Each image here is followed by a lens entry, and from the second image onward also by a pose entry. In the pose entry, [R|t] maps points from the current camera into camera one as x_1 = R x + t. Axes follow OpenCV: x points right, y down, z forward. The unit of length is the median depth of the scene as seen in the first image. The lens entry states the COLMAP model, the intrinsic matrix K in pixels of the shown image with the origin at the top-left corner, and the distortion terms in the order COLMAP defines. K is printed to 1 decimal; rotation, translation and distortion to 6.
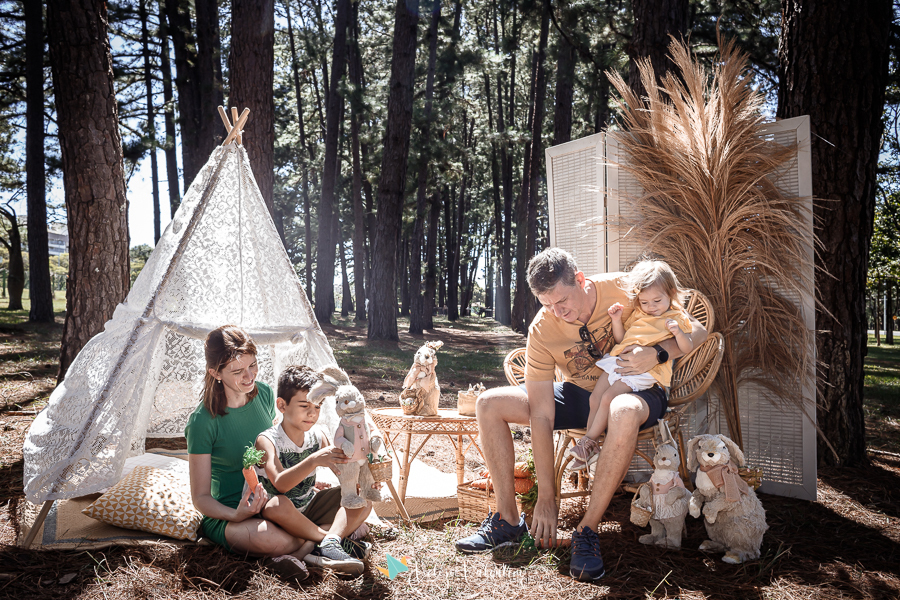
lens RADIAL K [[730.3, 0, 450.0], [0, 730.3, 300.0], [0, 0, 1]] dist [-0.135348, 0.187861]
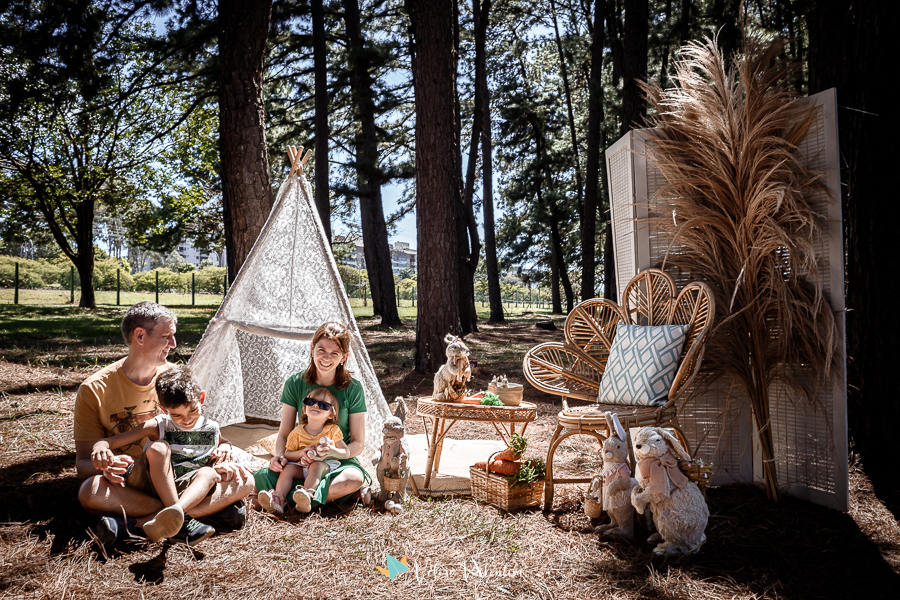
lens RADIAL K [[719.7, 0, 450.0], [0, 719.7, 300.0], [0, 0, 1]] dist [-0.106363, 0.143035]
pose [[0.916919, -0.025619, -0.398250, 0.379092], [0.025522, 0.999659, -0.005546, 0.004700], [0.398256, -0.005079, 0.917260, -0.022942]]
